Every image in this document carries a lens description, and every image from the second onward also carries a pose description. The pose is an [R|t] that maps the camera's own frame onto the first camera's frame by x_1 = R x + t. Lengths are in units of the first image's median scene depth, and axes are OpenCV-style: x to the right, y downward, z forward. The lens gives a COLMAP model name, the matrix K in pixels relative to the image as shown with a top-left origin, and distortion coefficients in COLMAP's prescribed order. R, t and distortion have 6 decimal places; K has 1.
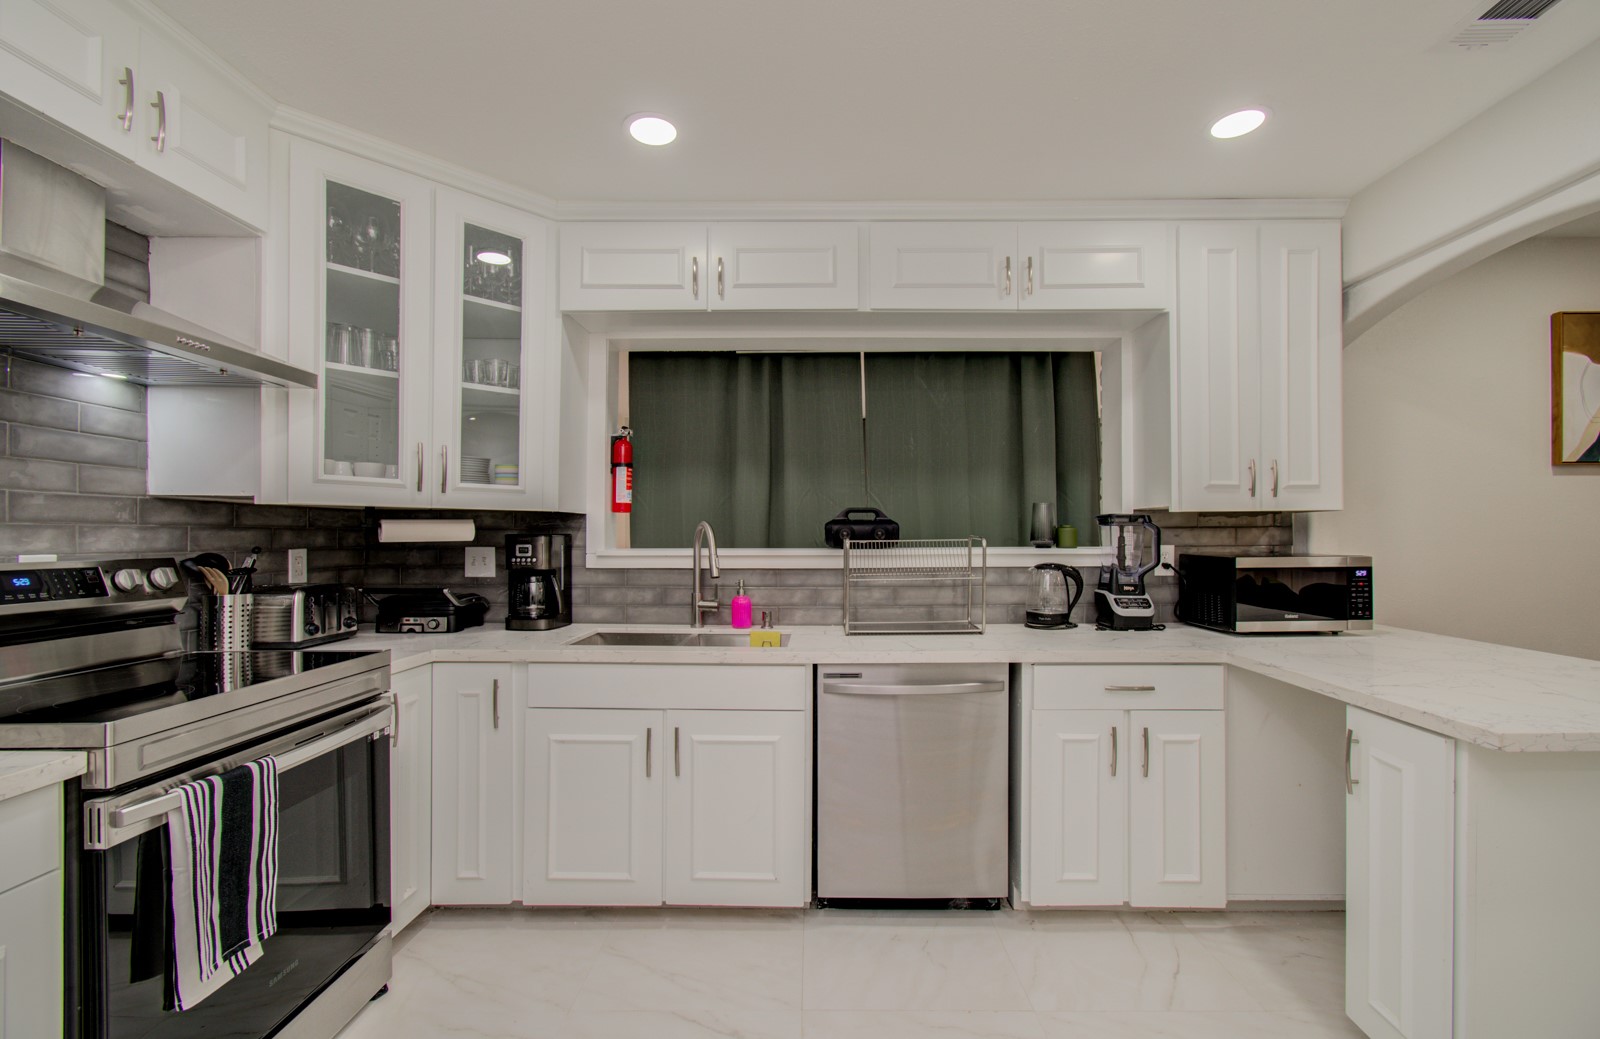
lens RADIAL K [[680.7, 0, 838.4], [0, 680.7, 525.9], [0, 0, 1]] dist [-0.001935, -0.000128]
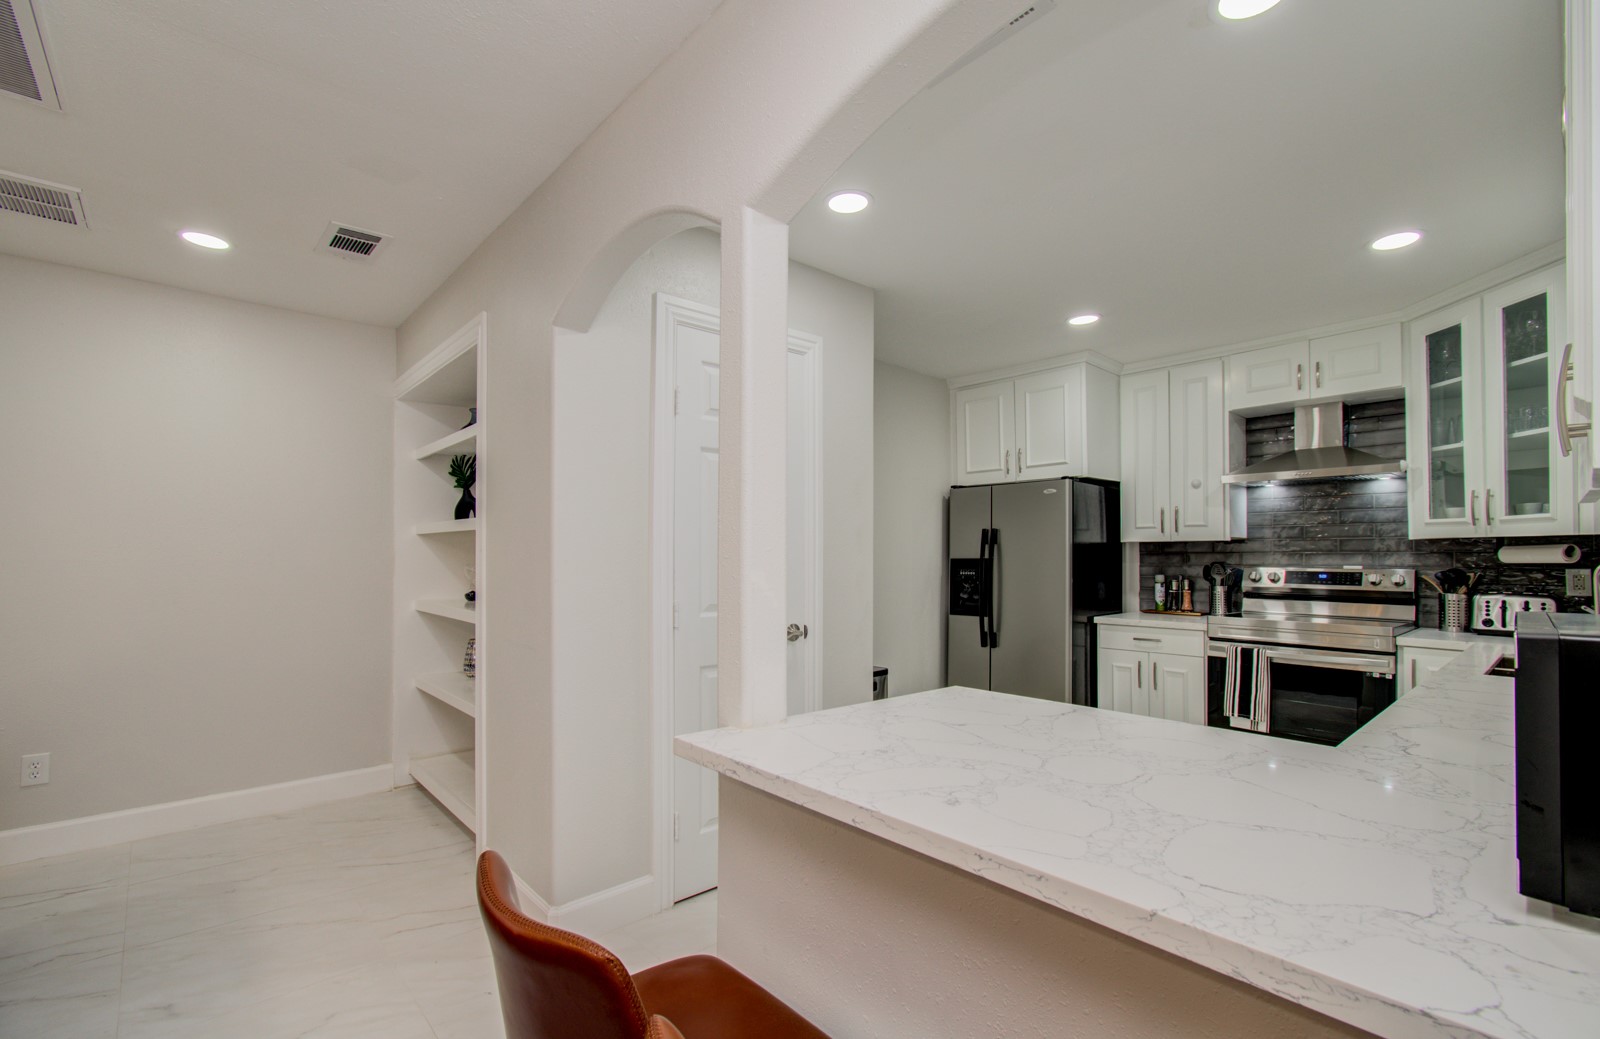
lens RADIAL K [[693.8, 0, 798.0], [0, 693.8, 523.7], [0, 0, 1]] dist [-0.002599, 0.000648]
pose [[-0.741377, -0.032856, -0.670284, 1.134687], [0.006023, 0.998435, -0.055602, 0.012361], [0.671061, -0.045259, -0.740019, 0.956382]]
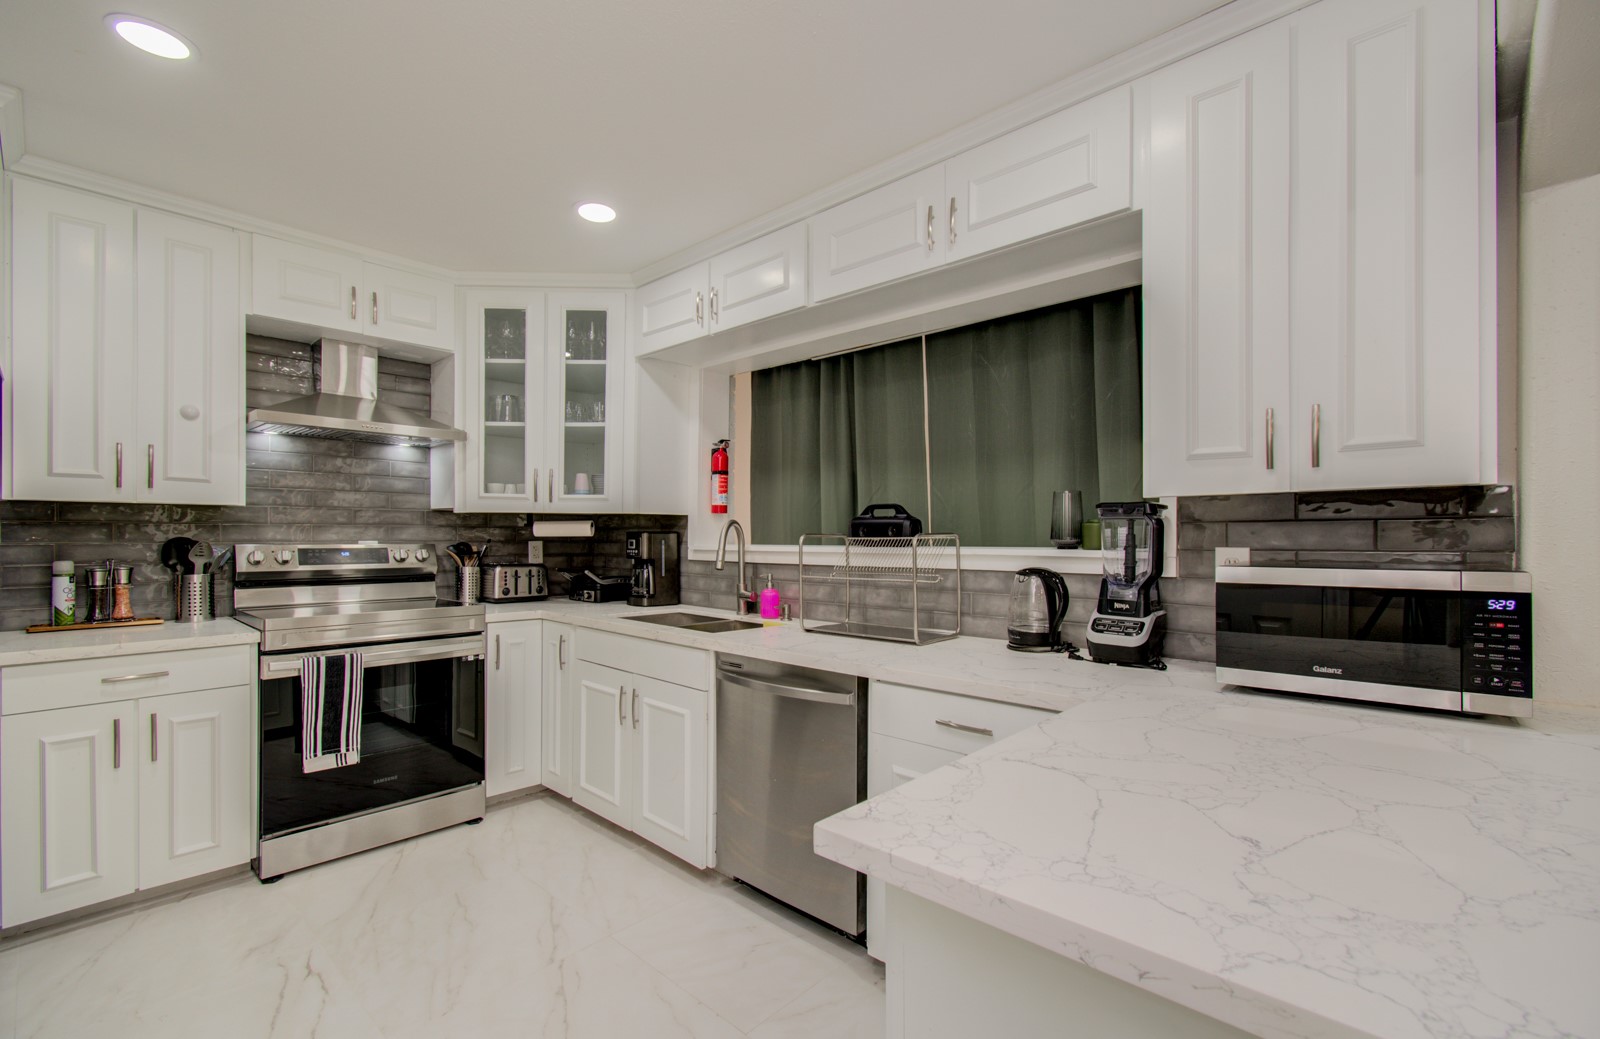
lens RADIAL K [[693.8, 0, 798.0], [0, 693.8, 523.7], [0, 0, 1]] dist [-0.002599, 0.000648]
pose [[0.735336, -0.008952, -0.677644, 0.696900], [0.004242, 0.999954, -0.008607, 0.010191], [0.677690, 0.003454, 0.735340, 0.242772]]
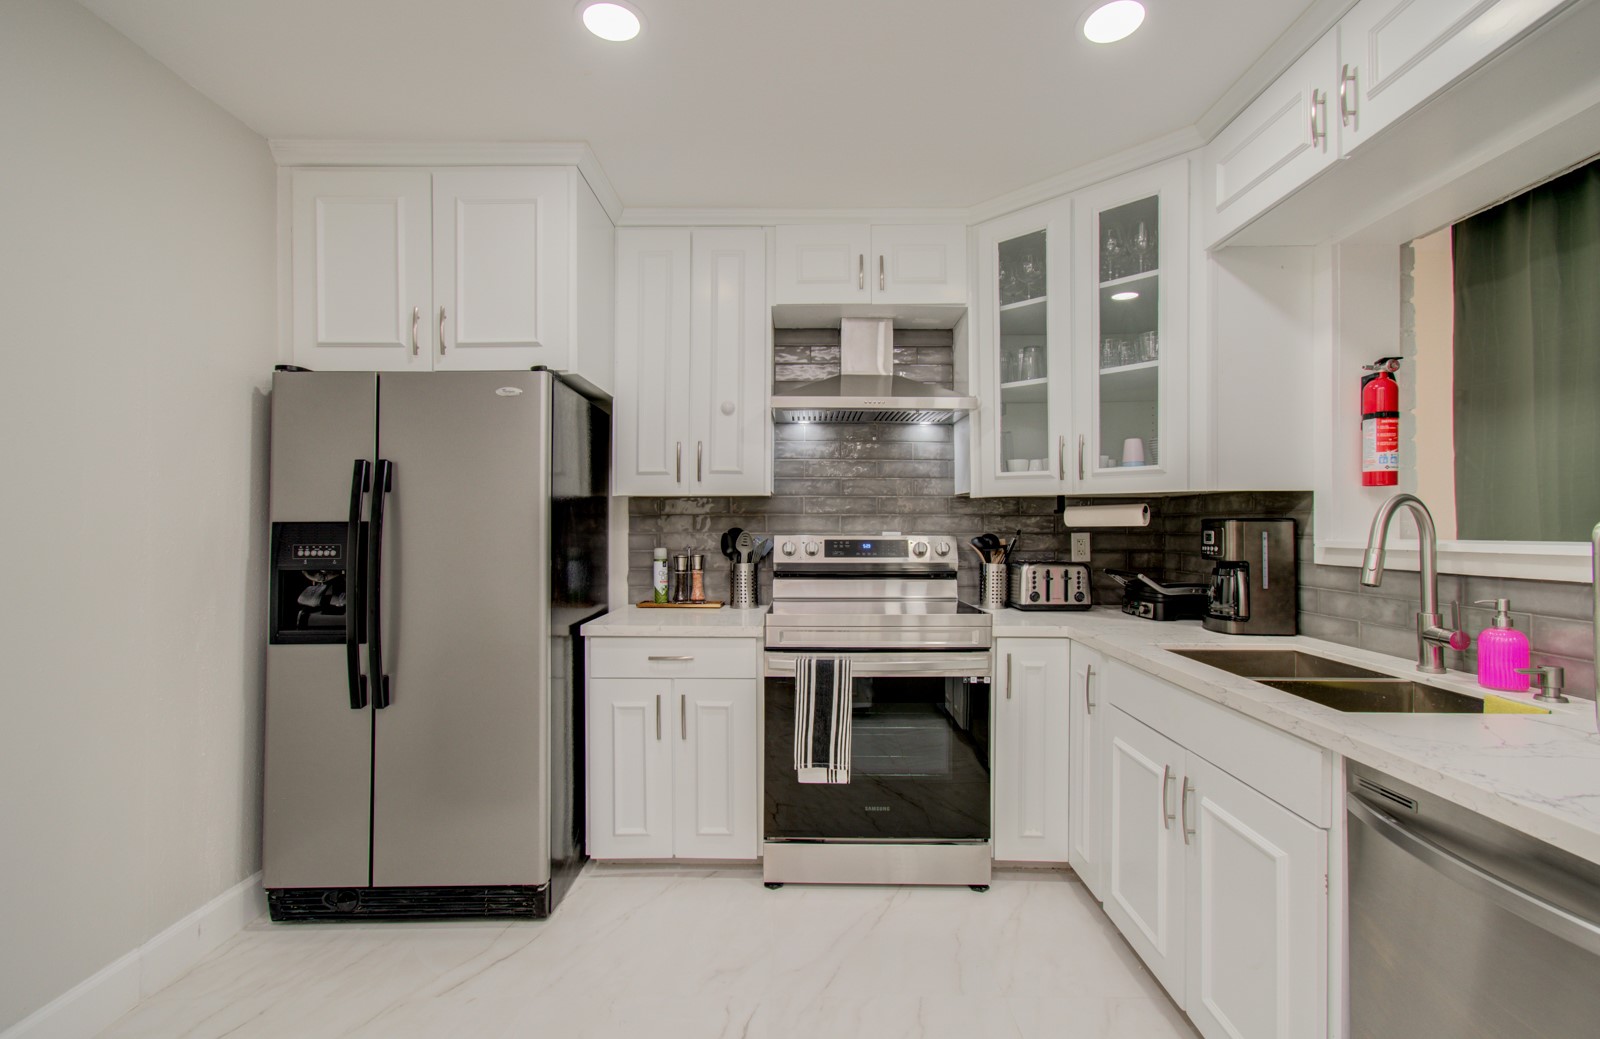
lens RADIAL K [[714.0, 0, 798.2], [0, 714.0, 520.9], [0, 0, 1]] dist [-0.002313, 0.000499]
pose [[0.000798, -0.009562, -0.999954, 0.457583], [0.010537, 0.999899, -0.009553, 0.018824], [0.999944, -0.010529, 0.000898, 0.490498]]
